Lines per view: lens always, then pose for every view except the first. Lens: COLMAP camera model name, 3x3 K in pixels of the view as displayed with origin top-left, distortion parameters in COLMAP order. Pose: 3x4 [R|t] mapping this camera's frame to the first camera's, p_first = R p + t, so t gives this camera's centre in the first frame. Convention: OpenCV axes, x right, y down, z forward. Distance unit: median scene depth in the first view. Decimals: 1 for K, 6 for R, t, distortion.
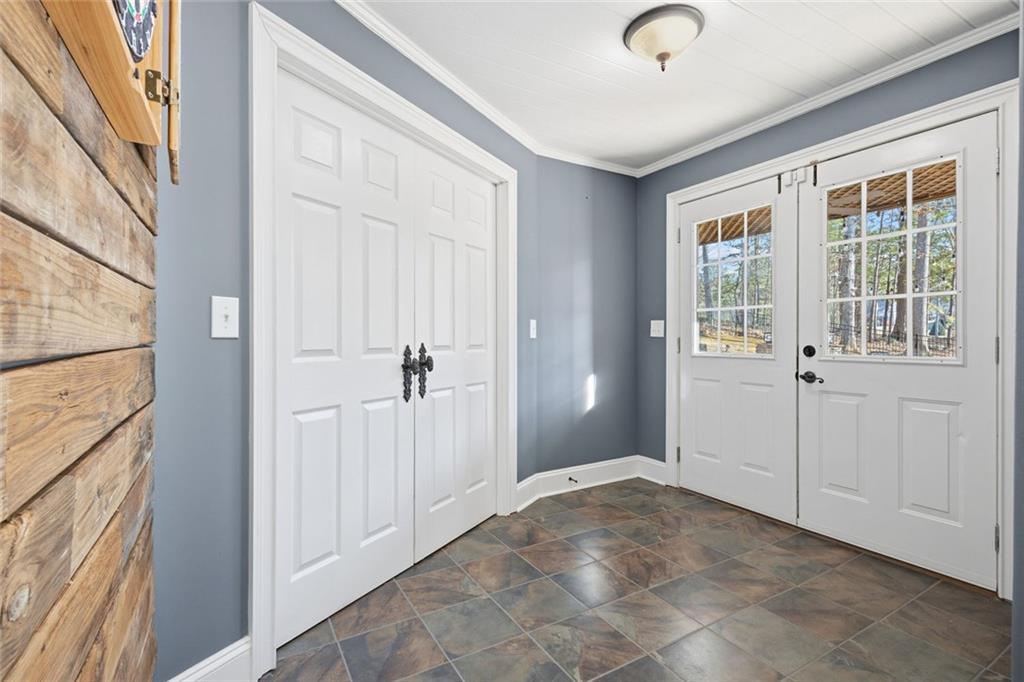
lens RADIAL K [[476.0, 0, 513.4], [0, 476.0, 338.7], [0, 0, 1]] dist [0.002585, 0.000292]
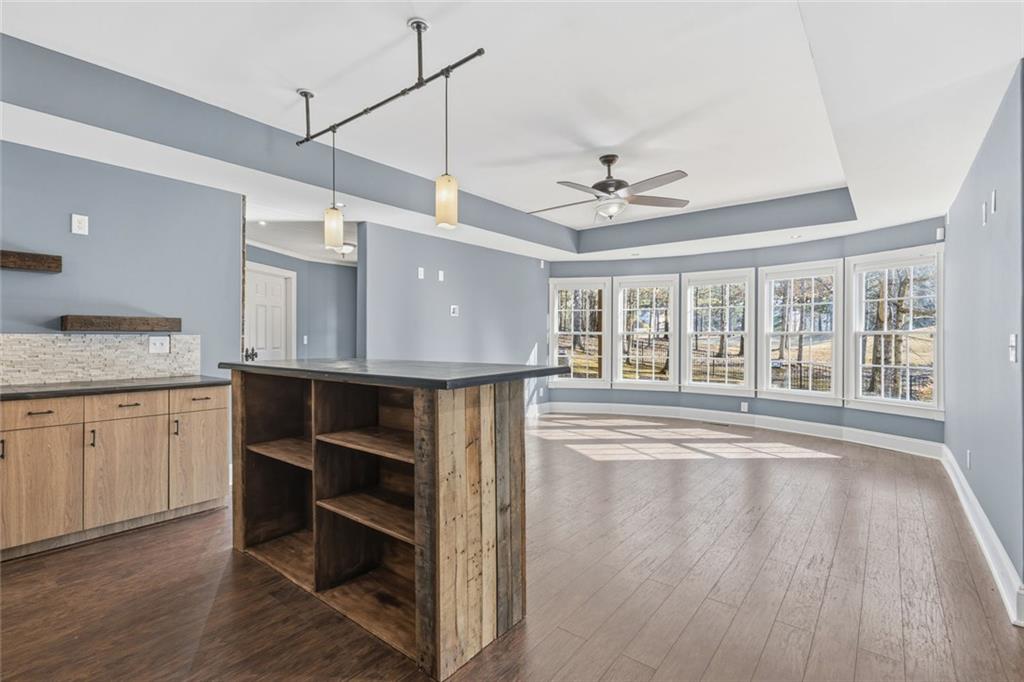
lens RADIAL K [[476.0, 0, 511.5], [0, 476.0, 338.0], [0, 0, 1]] dist [0.002585, 0.000292]
pose [[0.930015, 0.003583, 0.367504, 0.133755], [-0.003503, 0.999993, -0.000885, -0.034692], [-0.367504, -0.000465, 0.930022, -1.564429]]
